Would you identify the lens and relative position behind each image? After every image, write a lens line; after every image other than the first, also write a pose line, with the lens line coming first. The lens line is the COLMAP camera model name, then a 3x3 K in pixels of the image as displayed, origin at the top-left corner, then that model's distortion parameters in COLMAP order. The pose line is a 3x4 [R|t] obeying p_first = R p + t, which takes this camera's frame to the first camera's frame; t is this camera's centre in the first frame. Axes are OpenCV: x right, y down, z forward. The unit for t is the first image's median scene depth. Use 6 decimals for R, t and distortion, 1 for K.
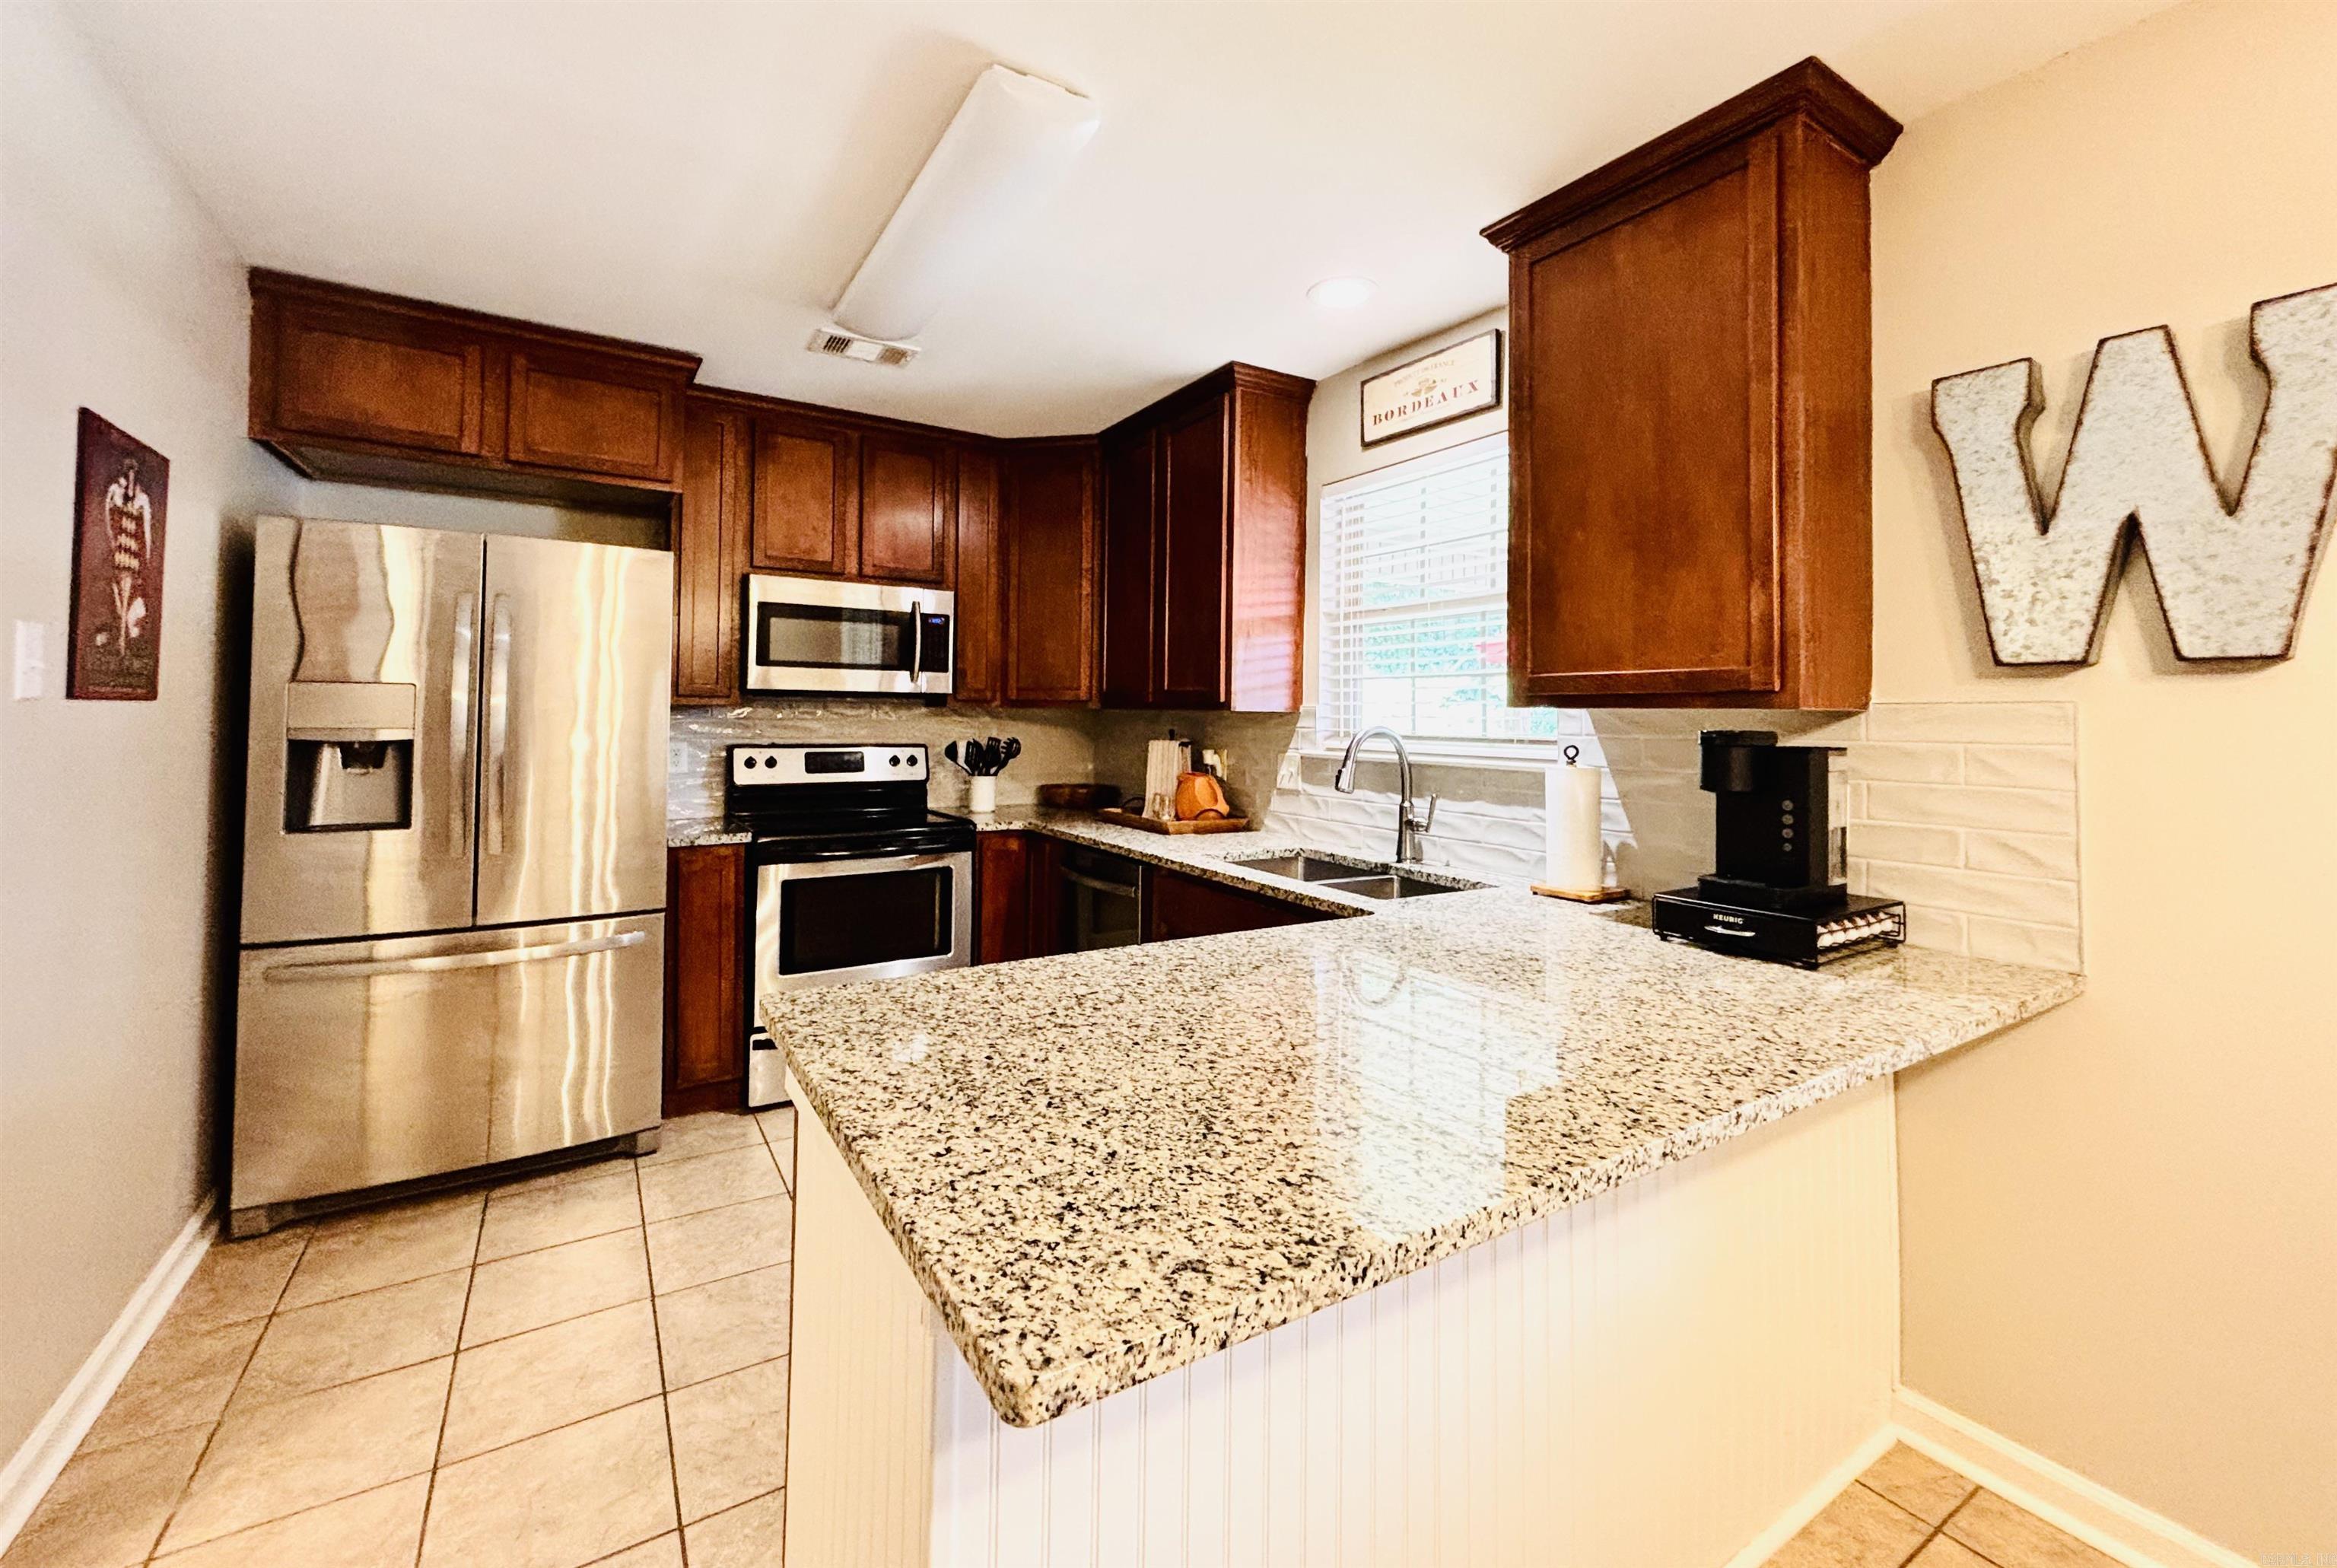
lens RADIAL K [[946.1, 0, 1162.8], [0, 946.1, 695.3], [0, 0, 1]] dist [-0.002224, -0.000219]
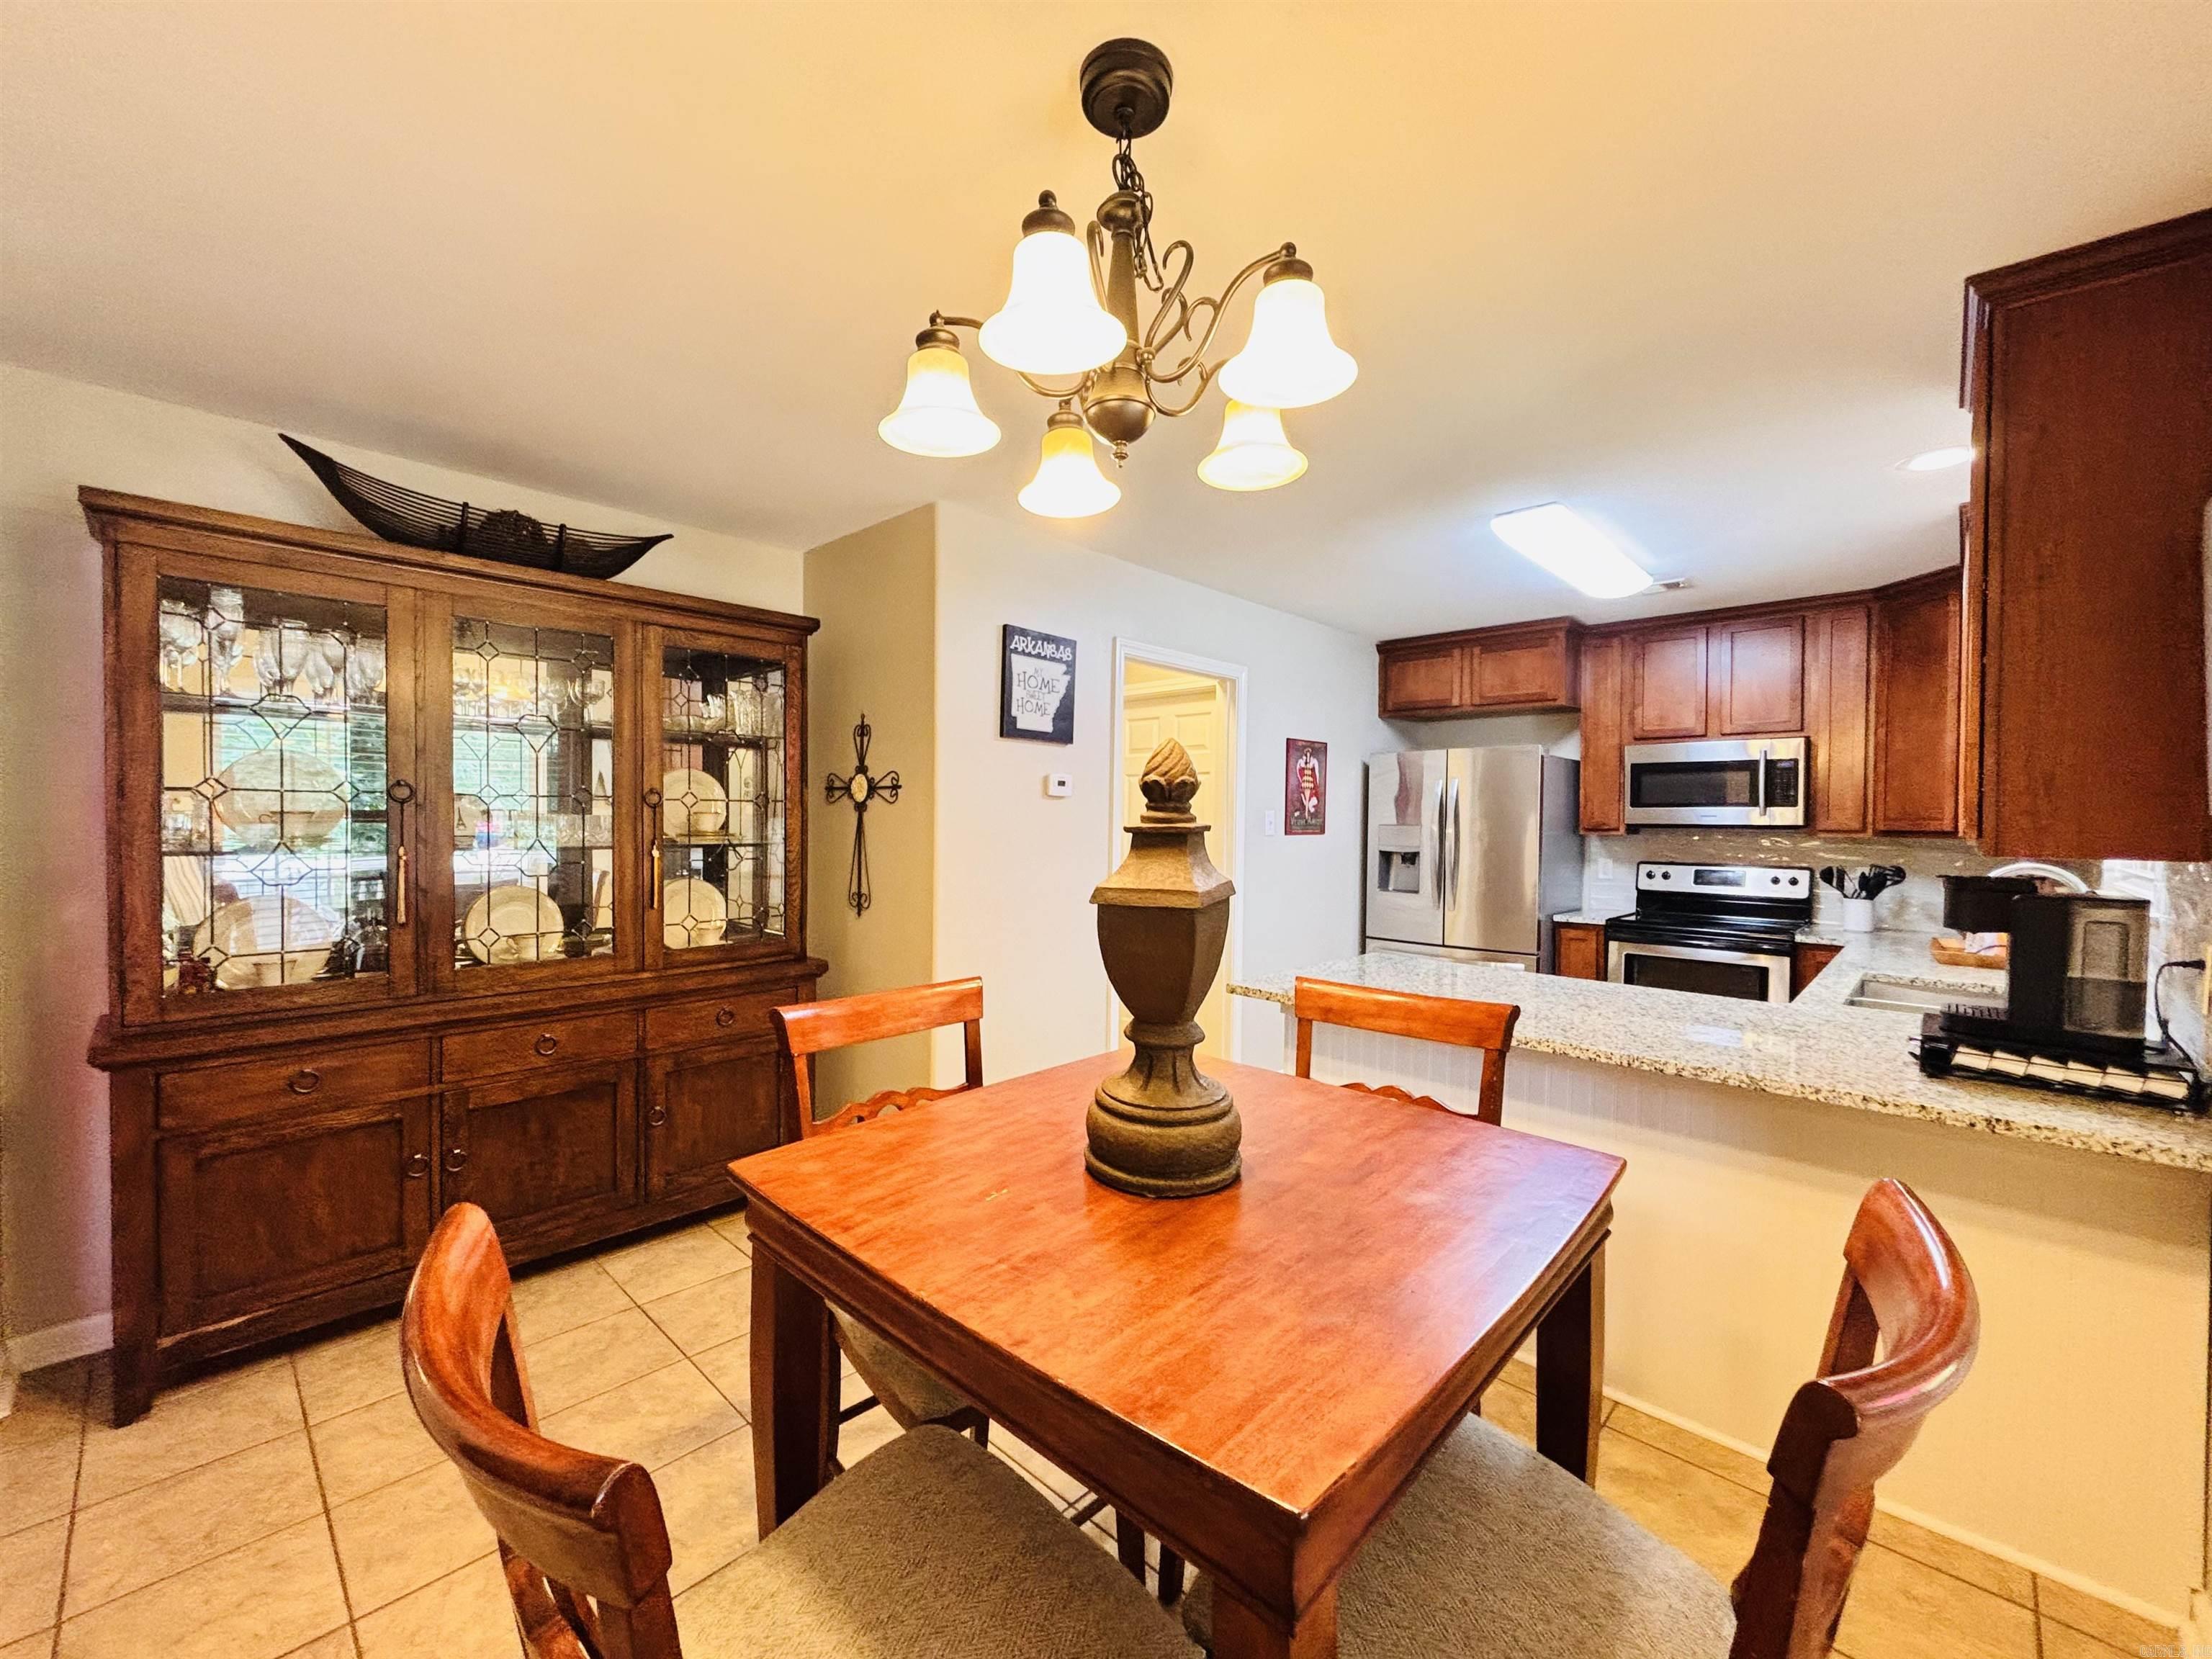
lens RADIAL K [[892.4, 0, 1101.4], [0, 892.4, 832.6], [0, 0, 1]] dist [0.000089, 0.000275]
pose [[0.246583, 0.006210, -0.969102, 0.764433], [0.017234, 0.999793, 0.010792, -0.023579], [0.968968, -0.019362, 0.246425, -0.142463]]
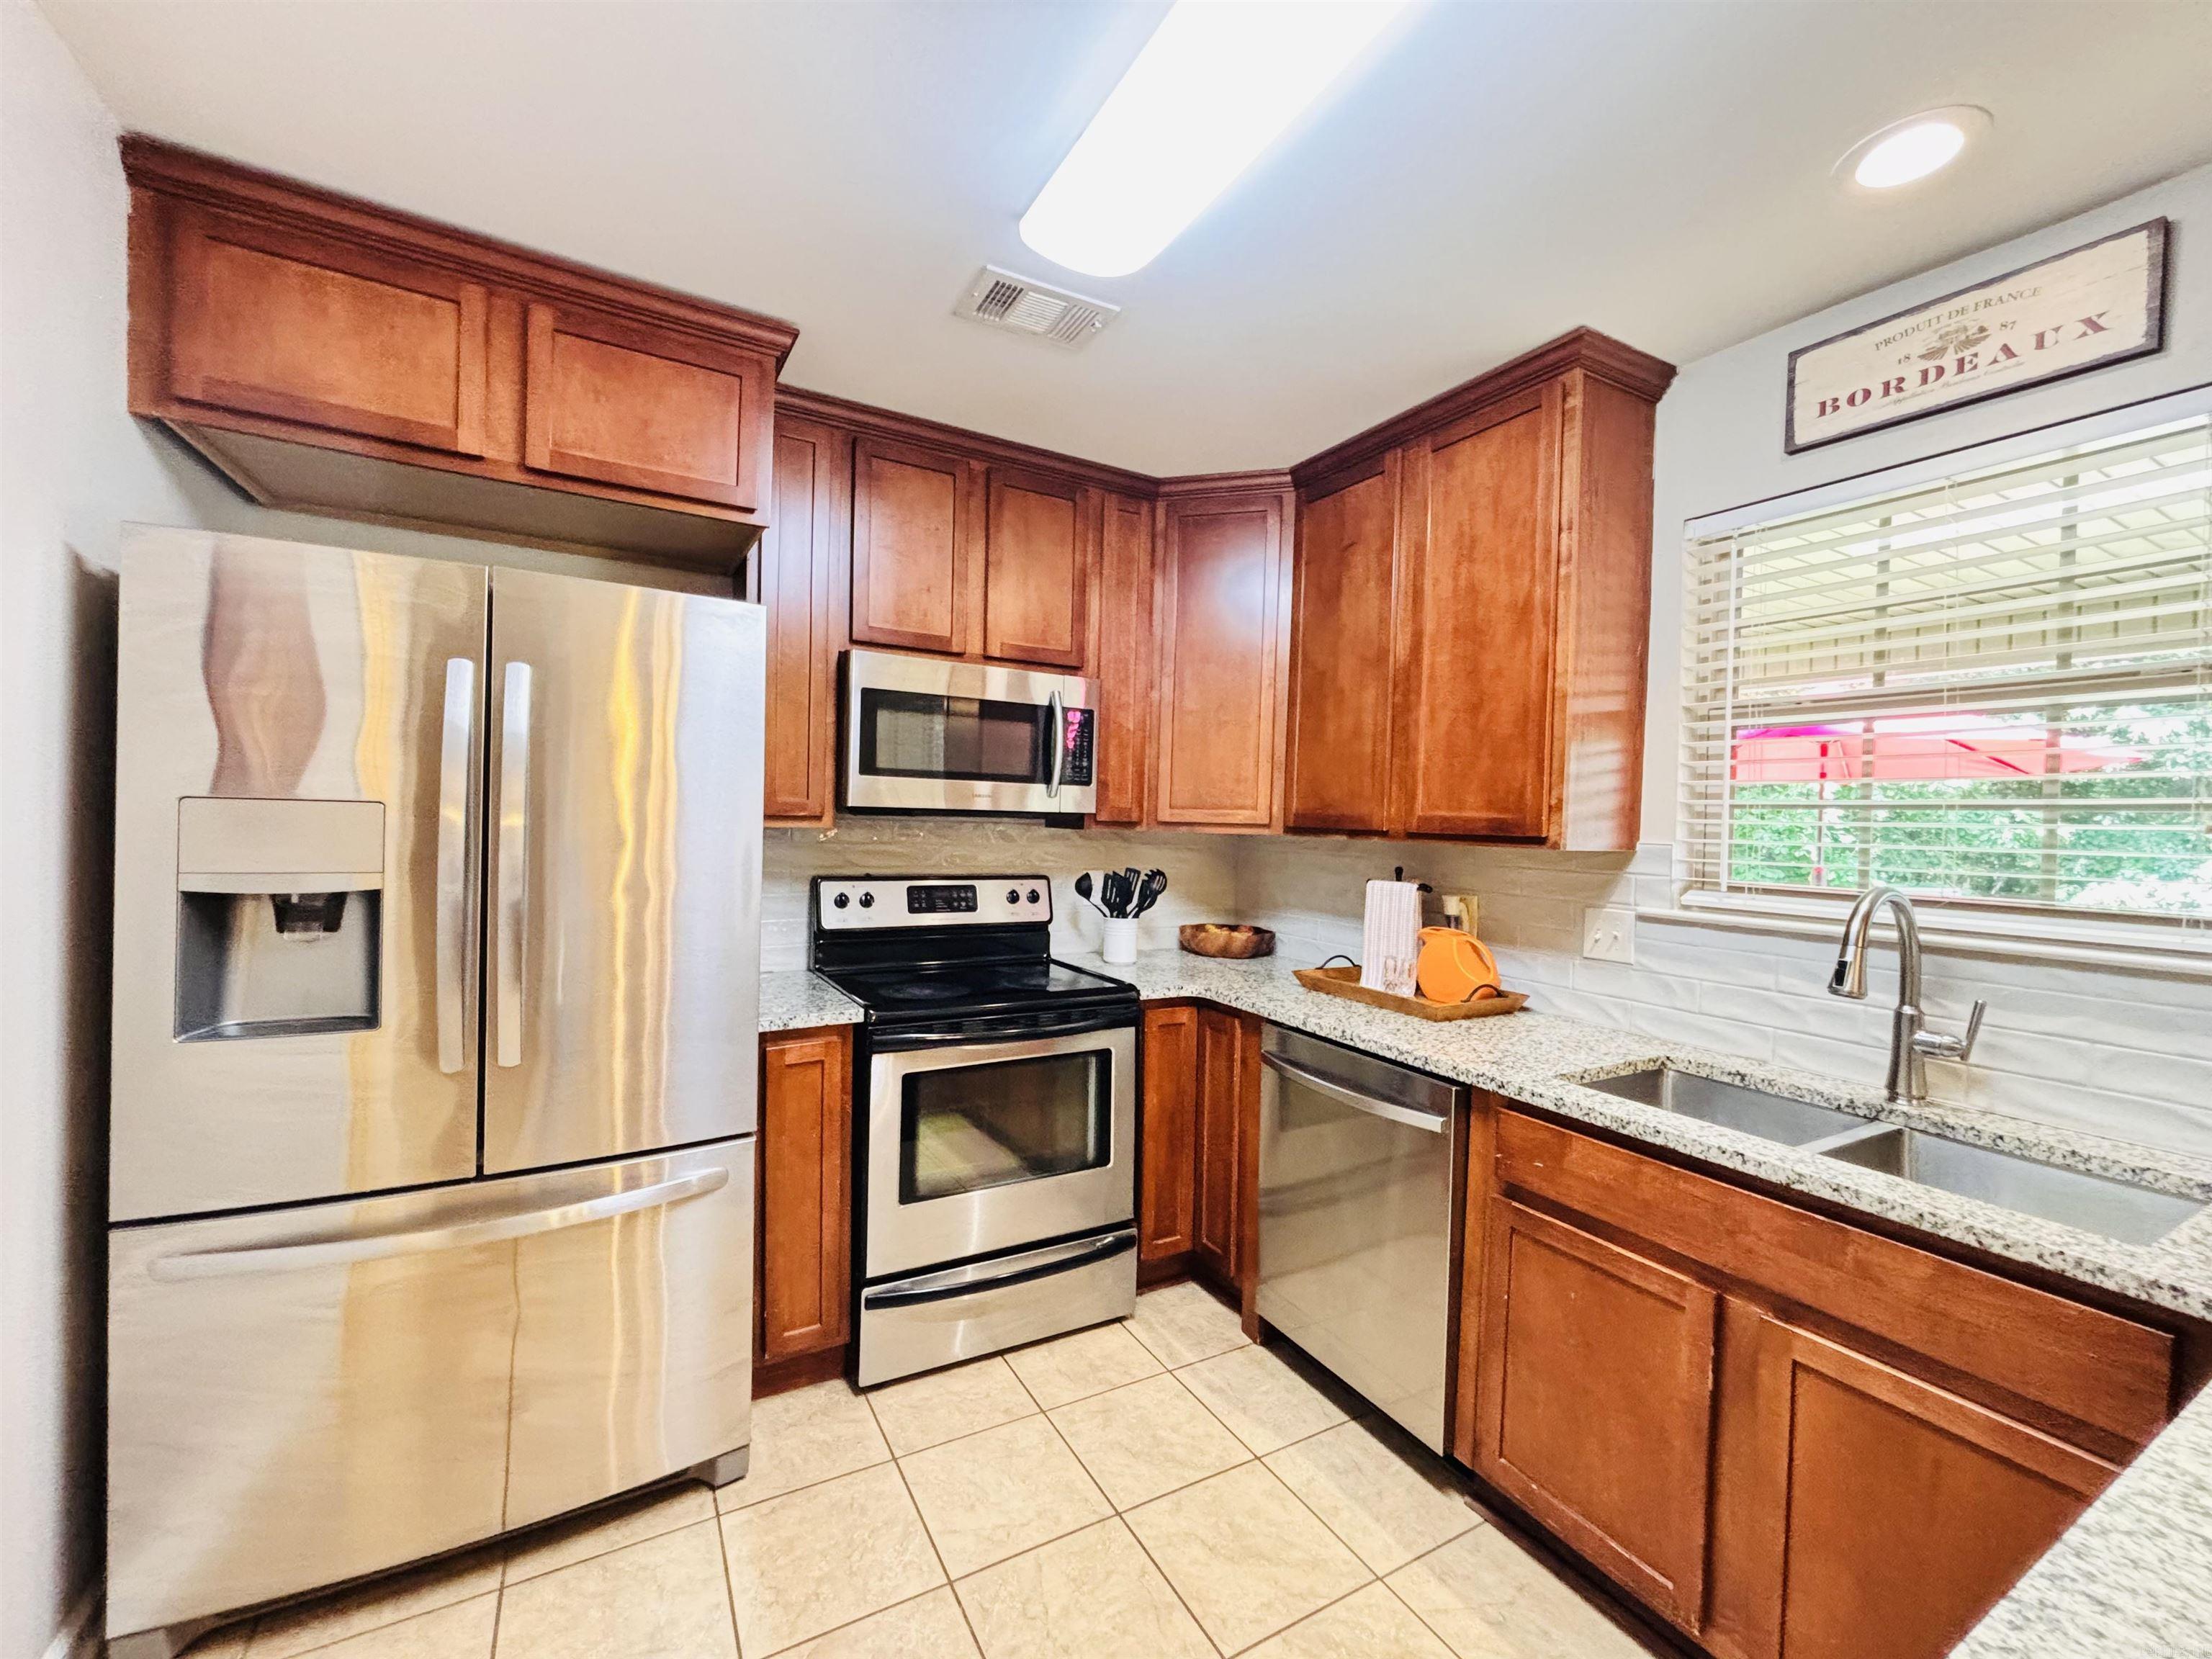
lens RADIAL K [[892.4, 0, 1101.4], [0, 892.4, 832.6], [0, 0, 1]] dist [0.000089, 0.000275]
pose [[0.998777, 0.015171, -0.047059, -0.224277], [-0.013360, 0.999167, 0.038560, -0.017264], [0.047605, -0.037884, 0.998148, 0.337309]]
